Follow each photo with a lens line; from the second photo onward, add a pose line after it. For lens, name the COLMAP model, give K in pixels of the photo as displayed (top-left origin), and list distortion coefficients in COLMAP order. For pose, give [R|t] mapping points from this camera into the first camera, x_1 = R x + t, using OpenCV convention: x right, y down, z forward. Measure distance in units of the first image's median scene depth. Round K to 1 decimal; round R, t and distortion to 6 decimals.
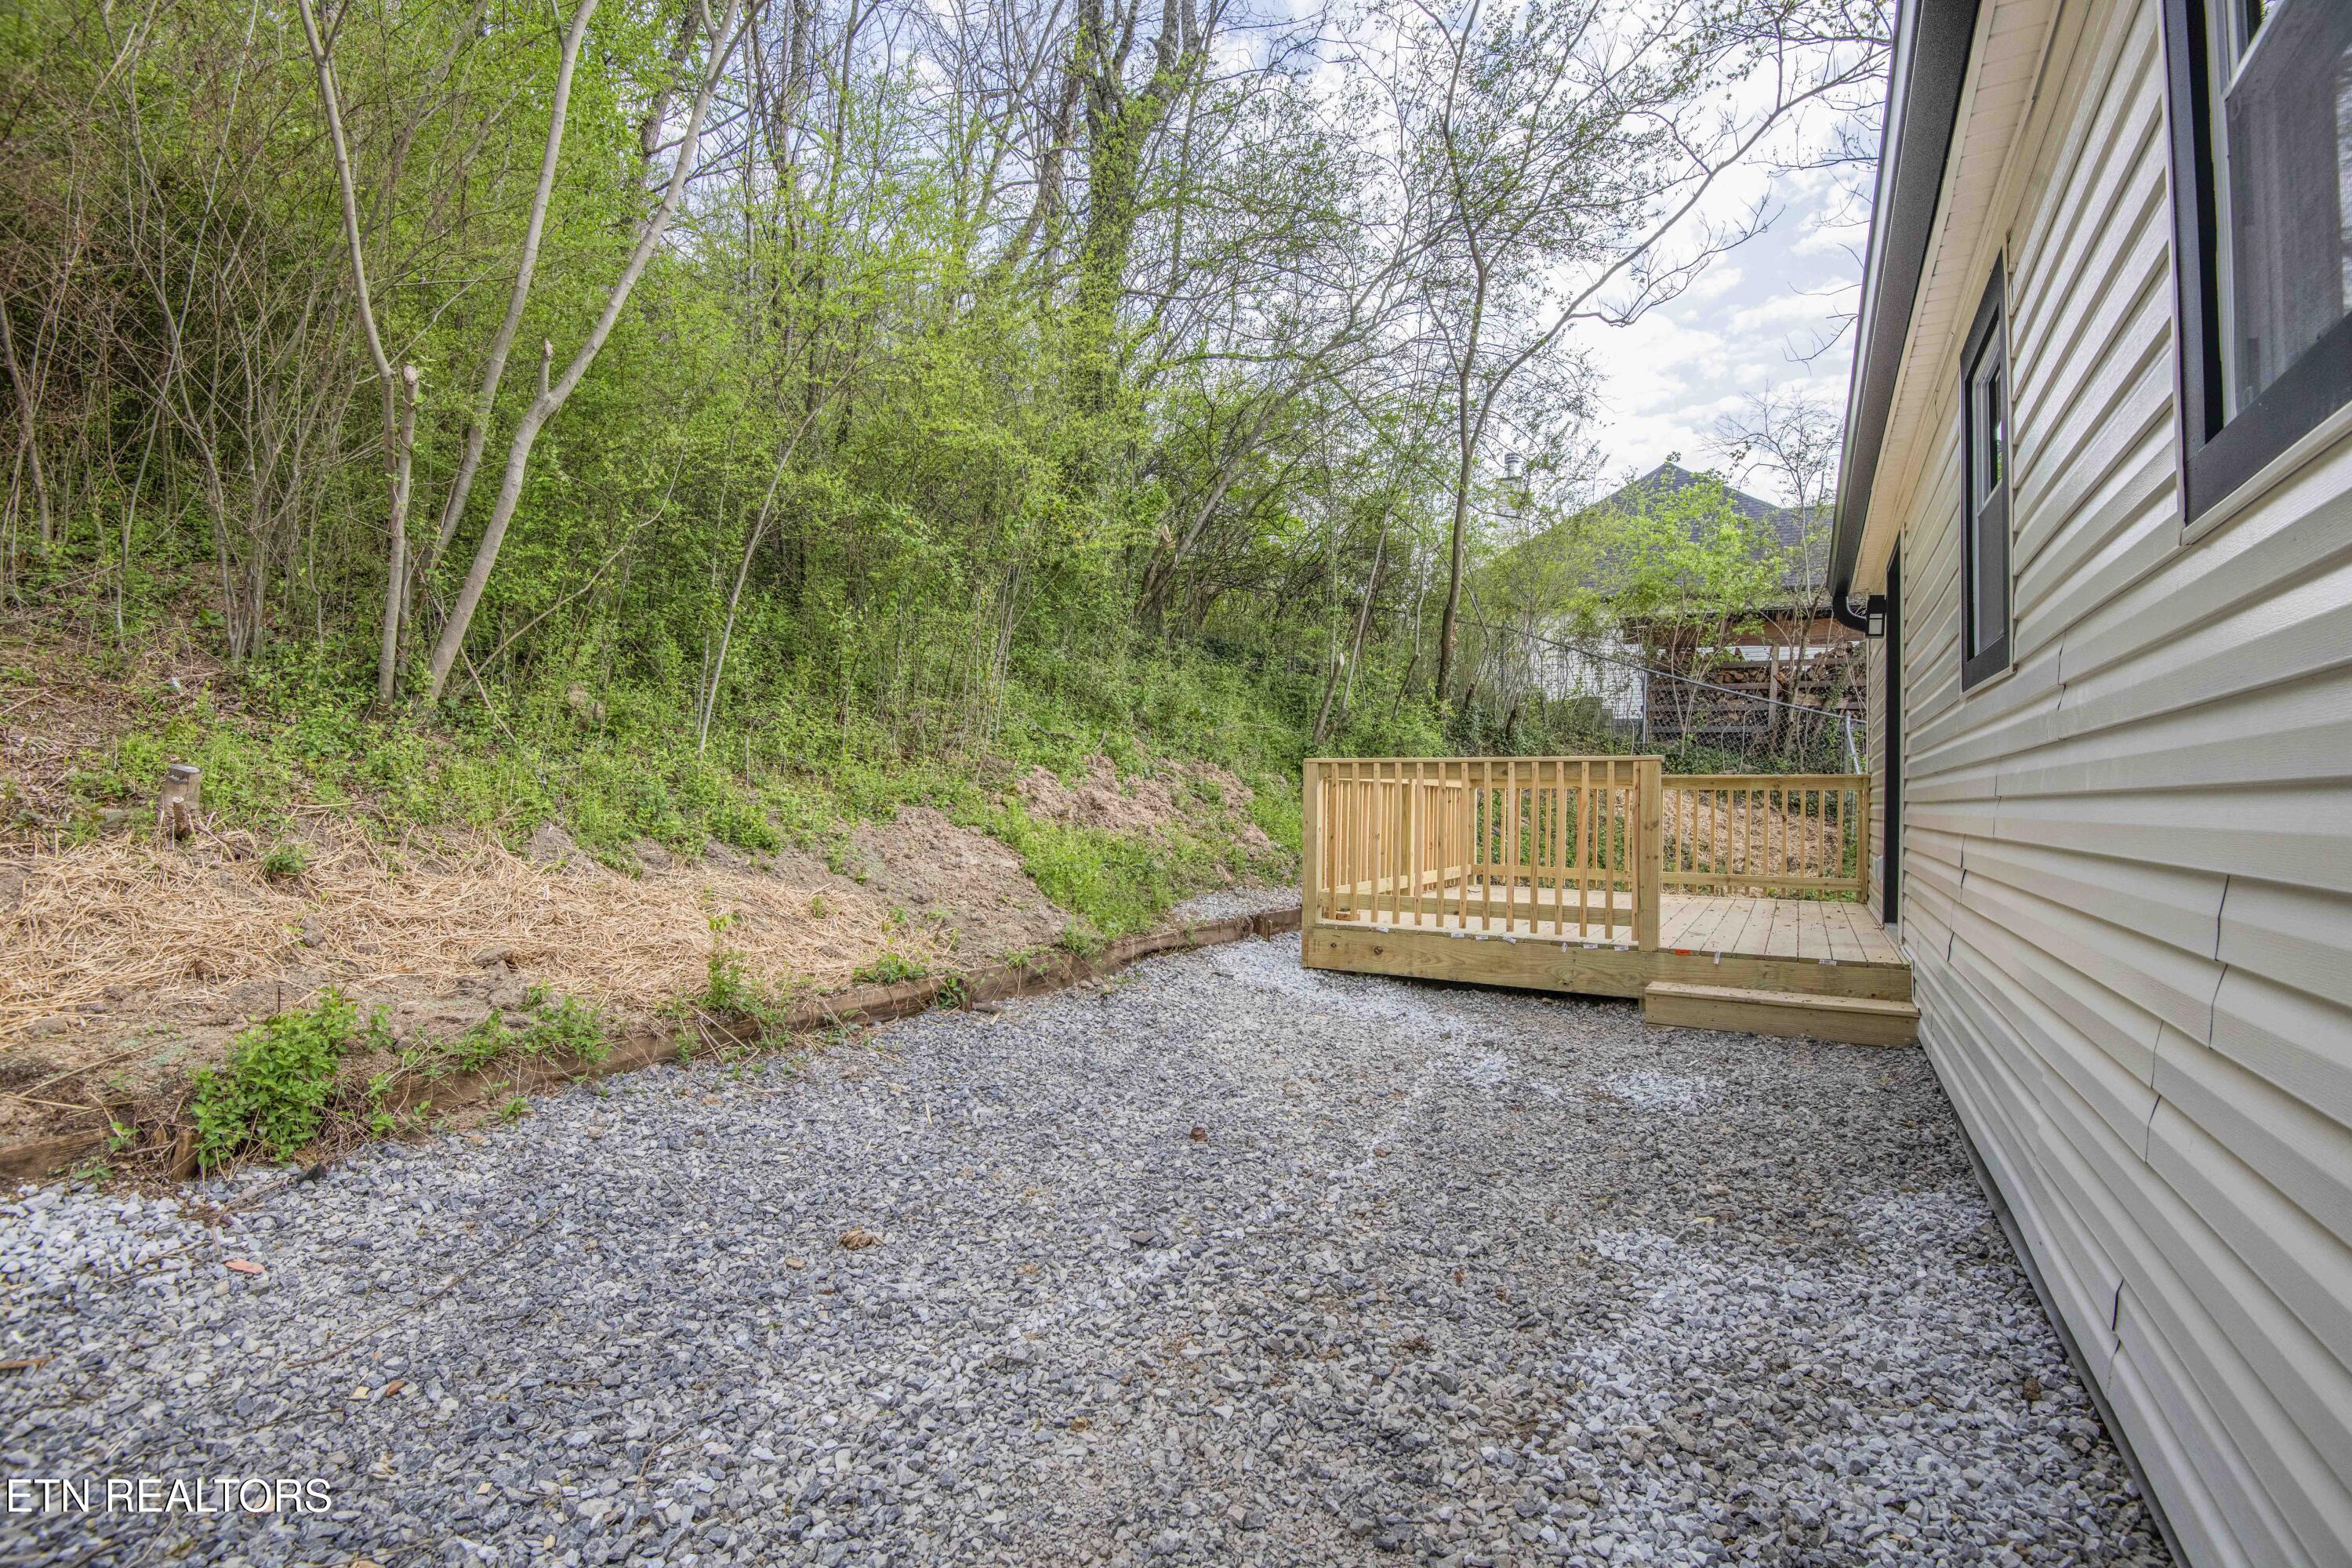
lens RADIAL K [[1068.9, 0, 1176.0], [0, 1068.9, 784.0], [0, 0, 1]] dist [-0.000444, -0.023614]
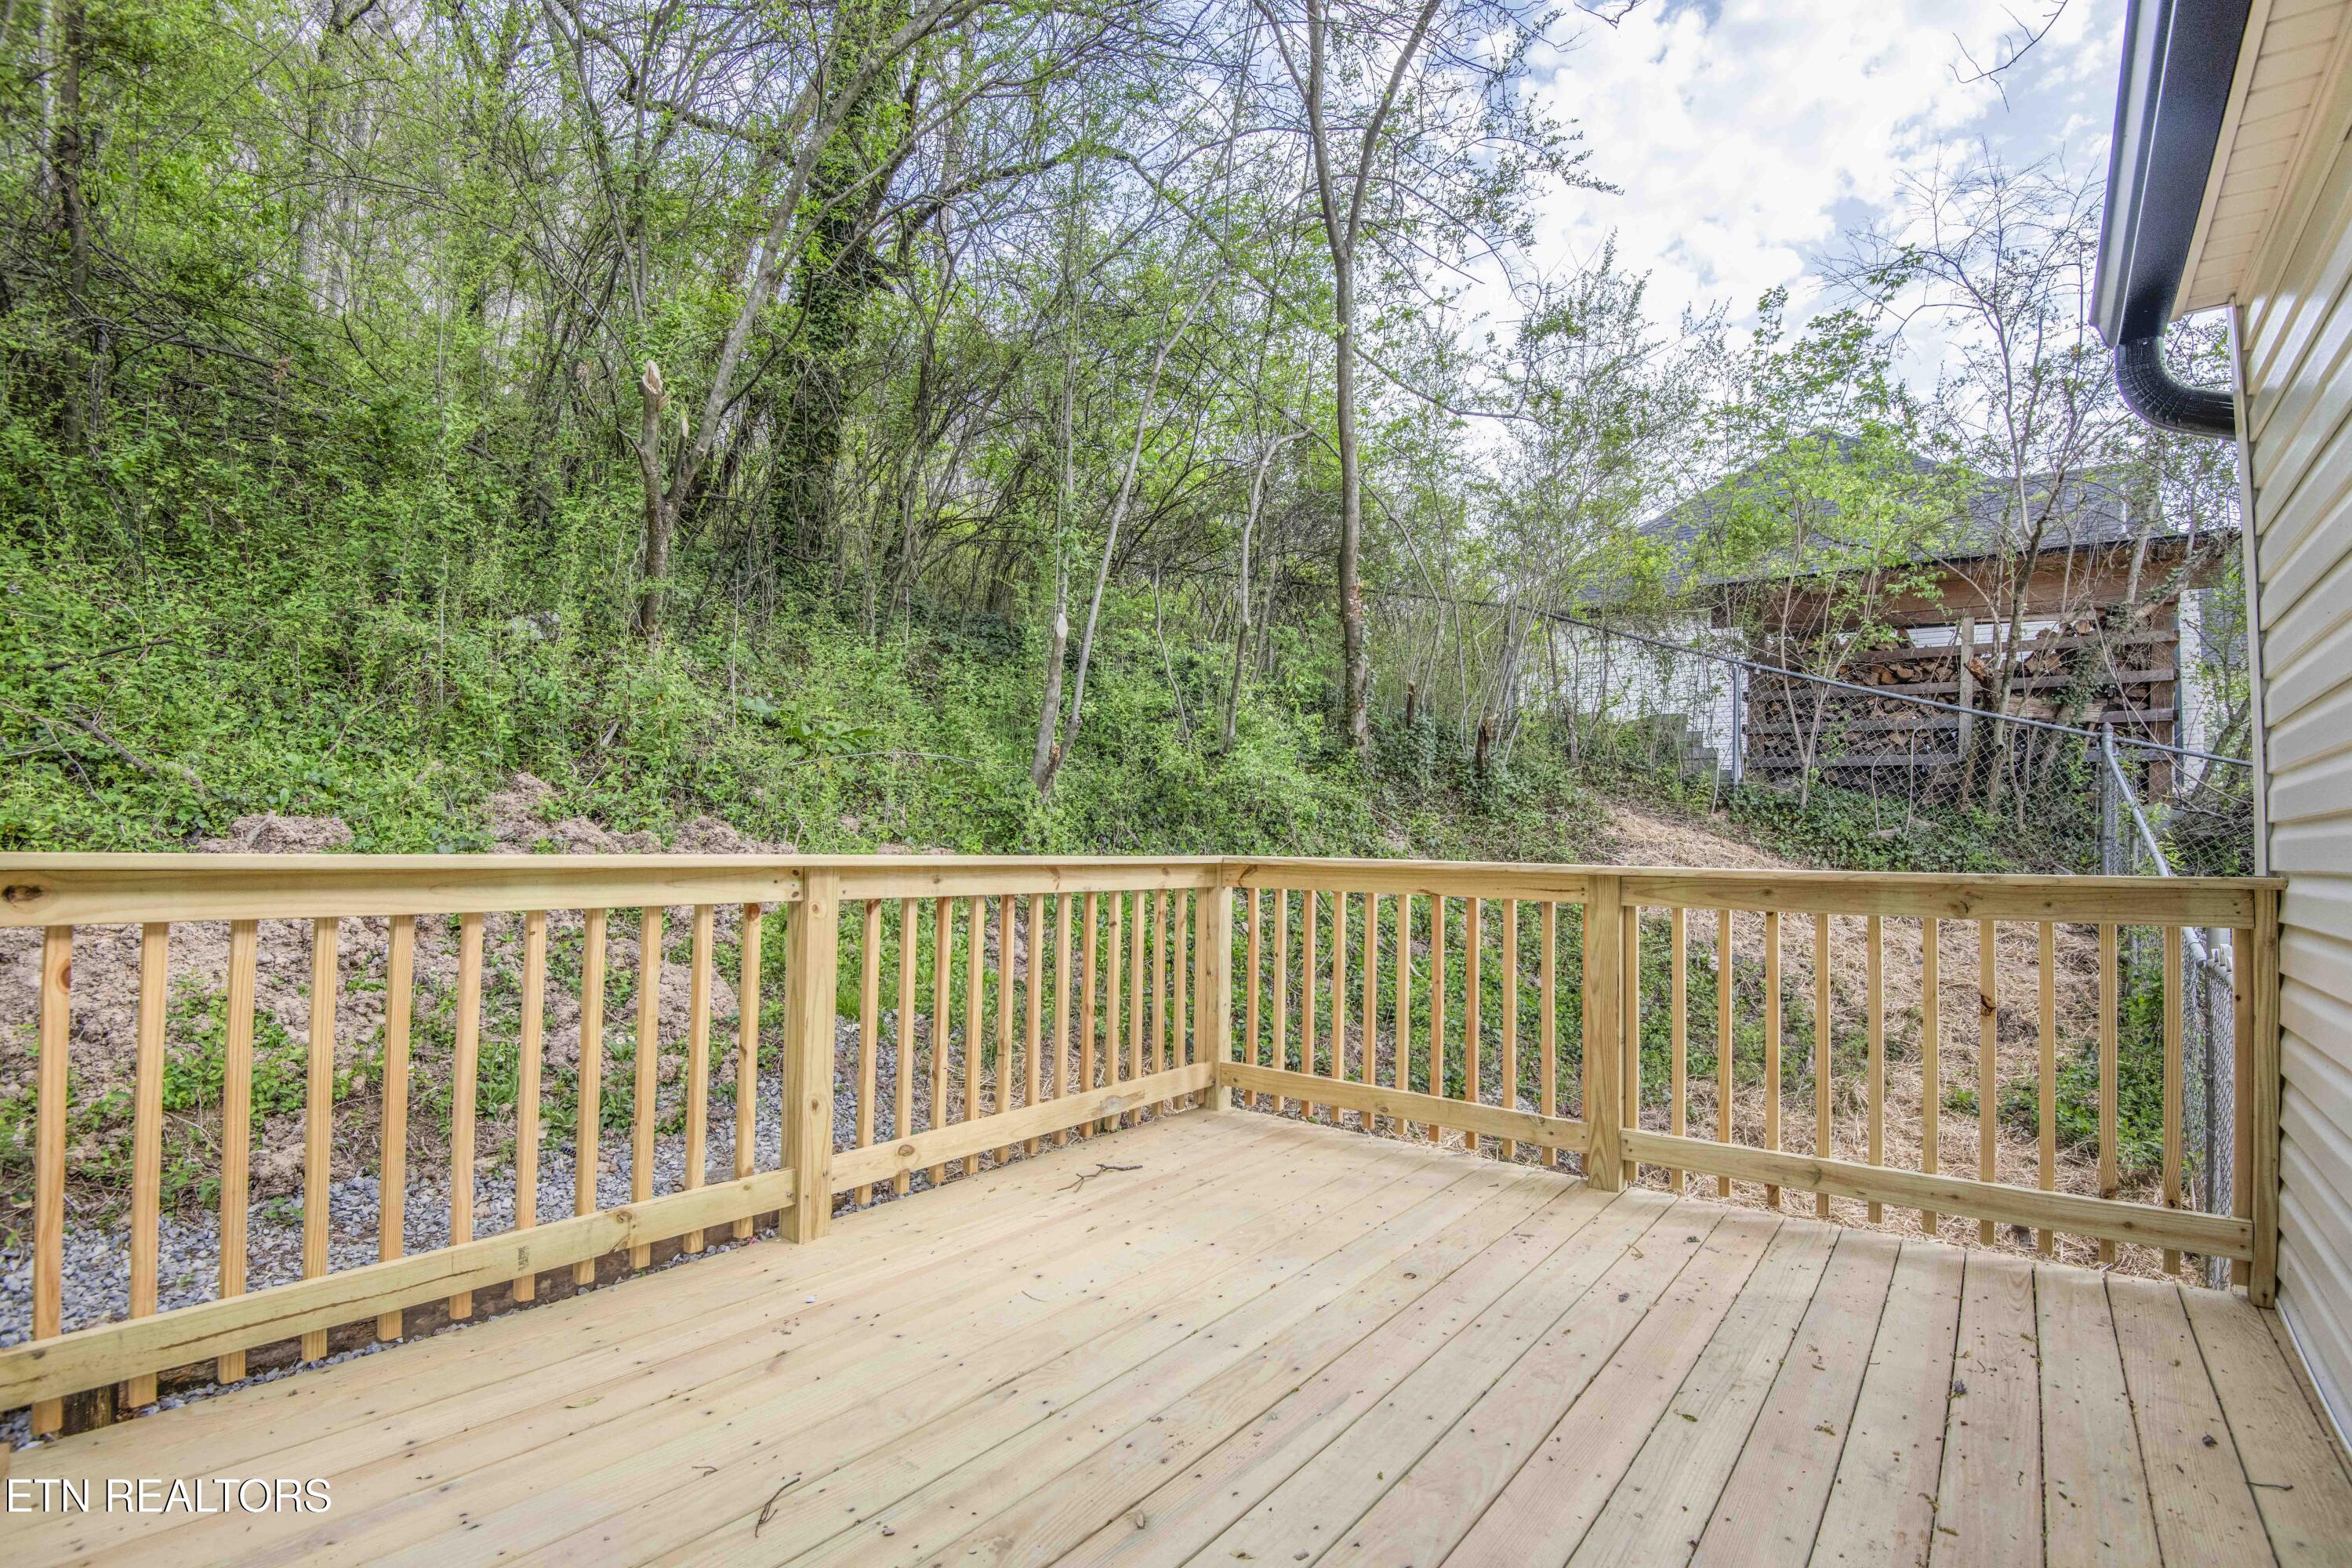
lens RADIAL K [[1095.7, 0, 1183.0], [0, 1095.7, 788.3], [0, 0, 1]] dist [-0.017540, -0.015324]
pose [[0.992643, -0.006444, -0.120902, 0.209819], [0.002257, 0.999394, -0.034735, -0.016231], [0.121053, 0.034206, 0.992057, 0.369365]]
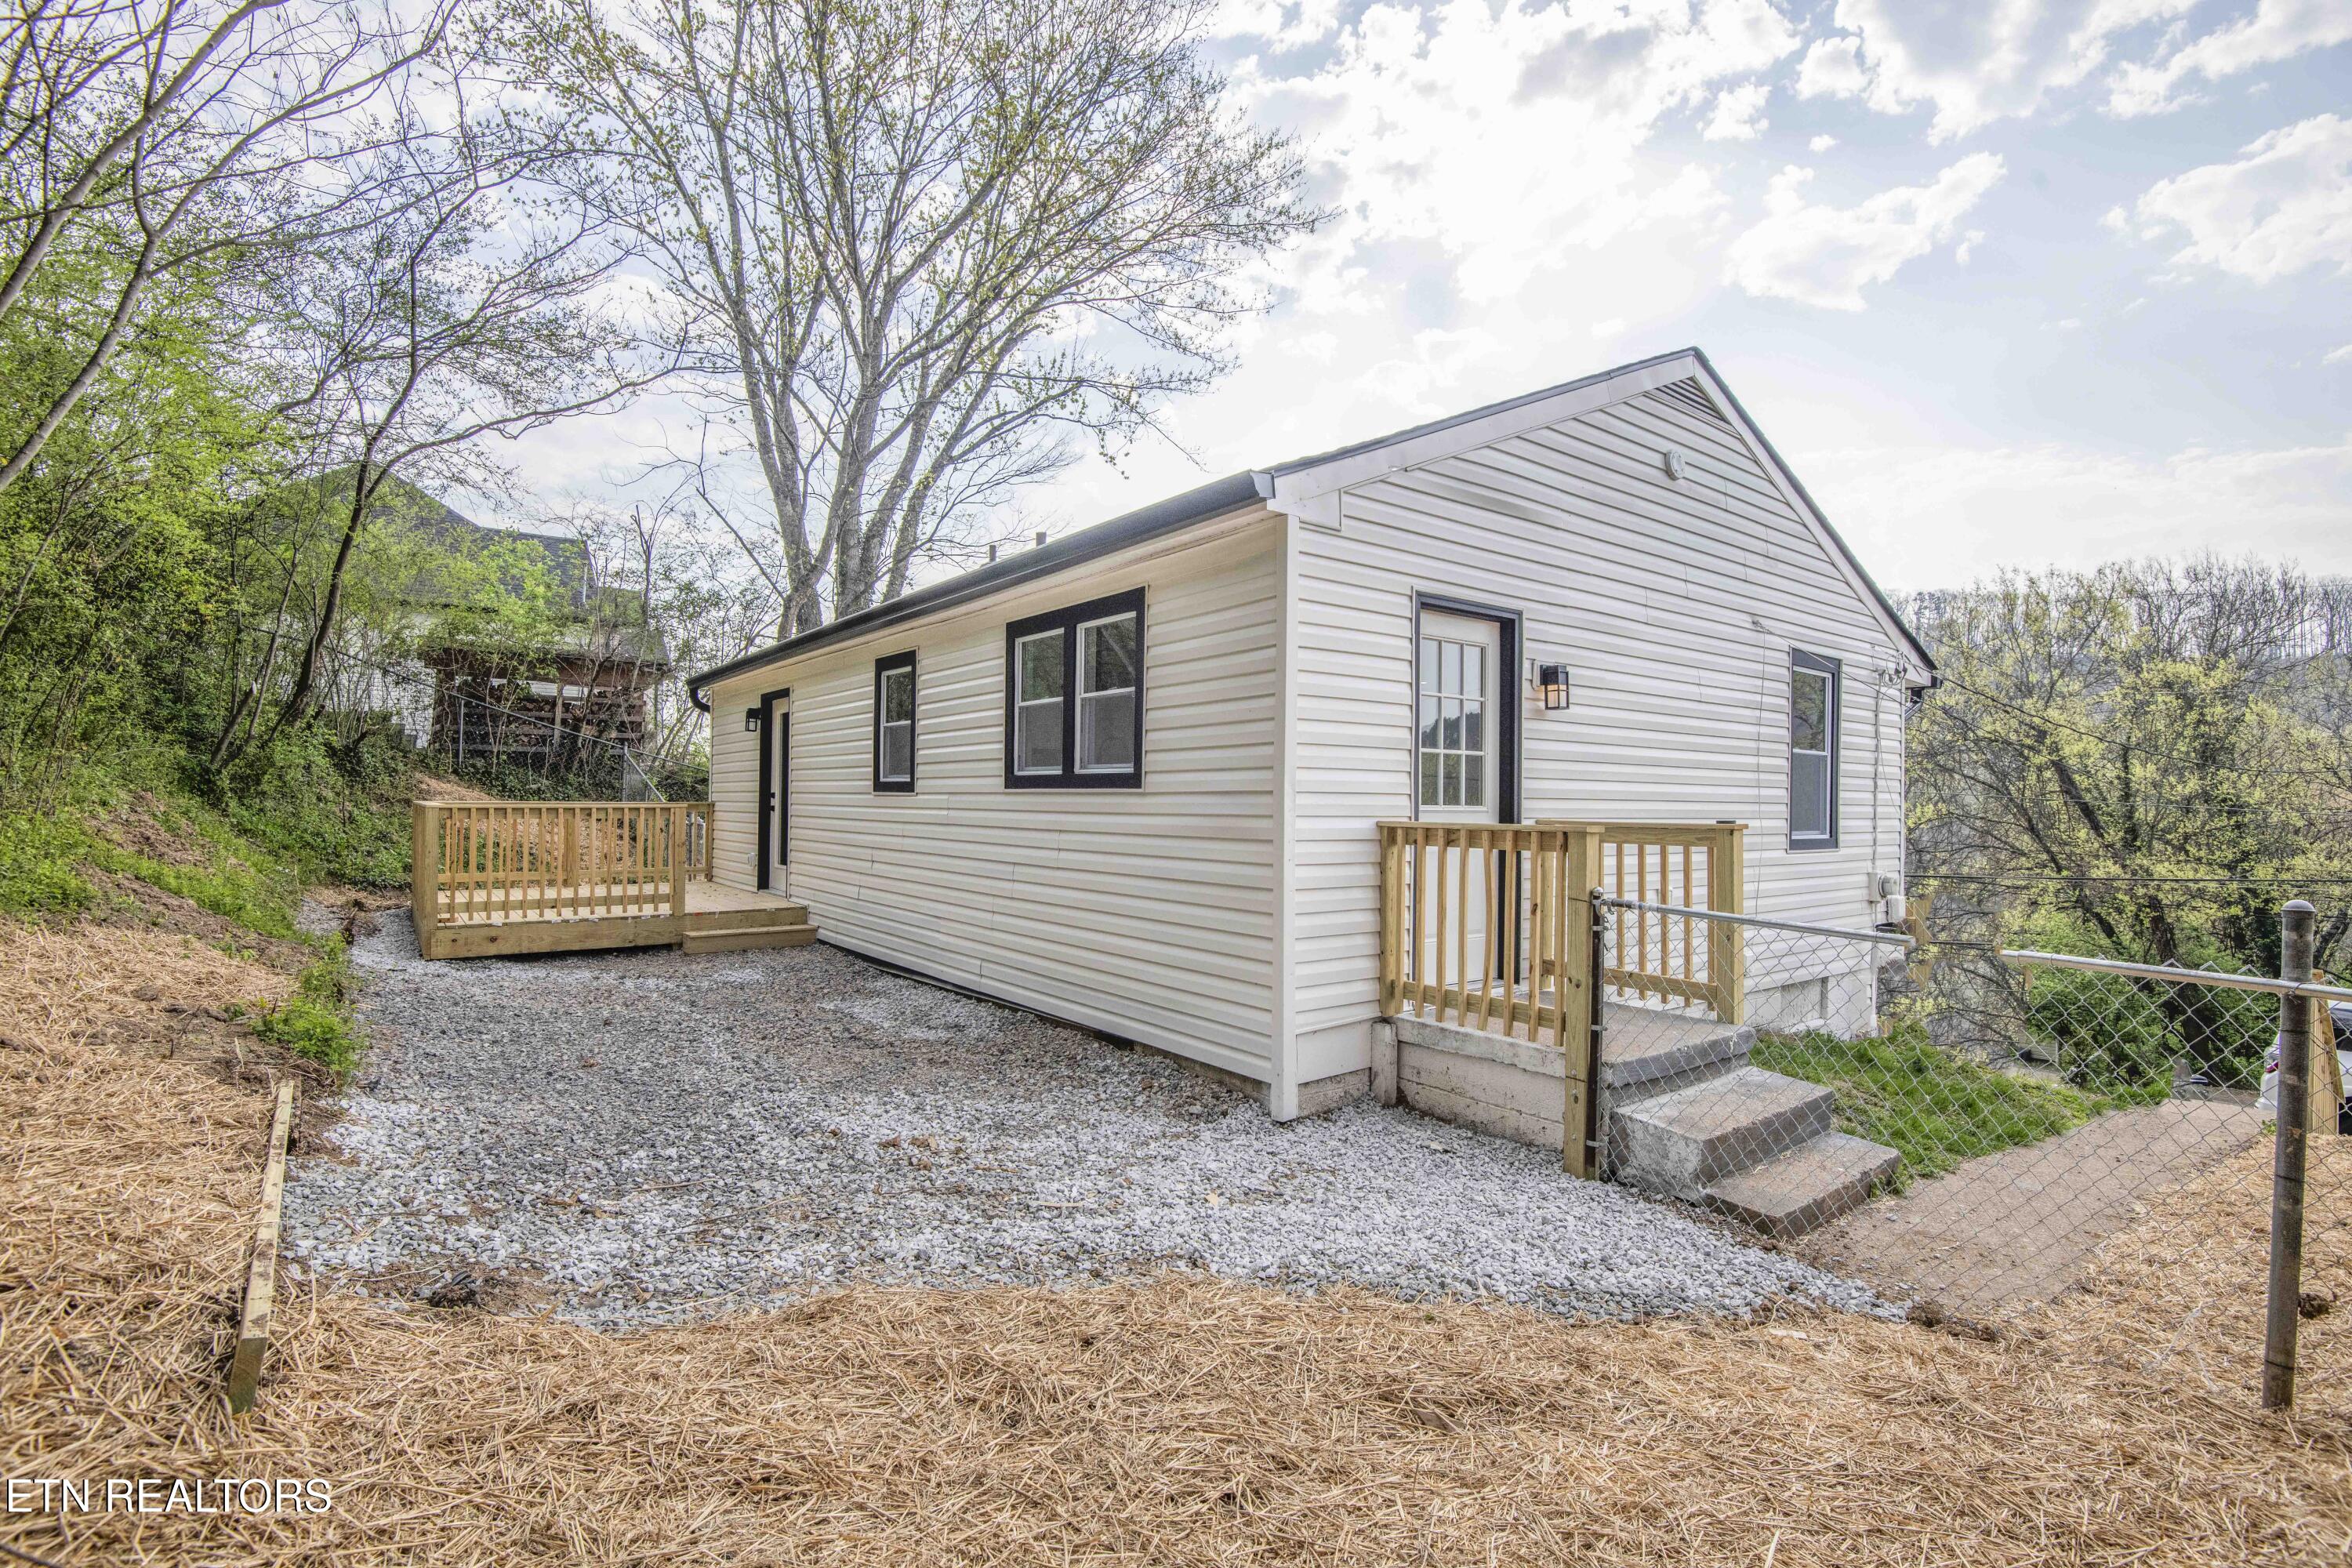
lens RADIAL K [[1095.7, 0, 1183.0], [0, 1095.7, 788.3], [0, 0, 1]] dist [-0.017540, -0.015324]
pose [[0.377357, -0.001476, 0.926067, -0.359489], [-0.017211, 0.999815, 0.008607, -0.032110], [-0.925908, -0.019186, 0.377262, -0.168301]]
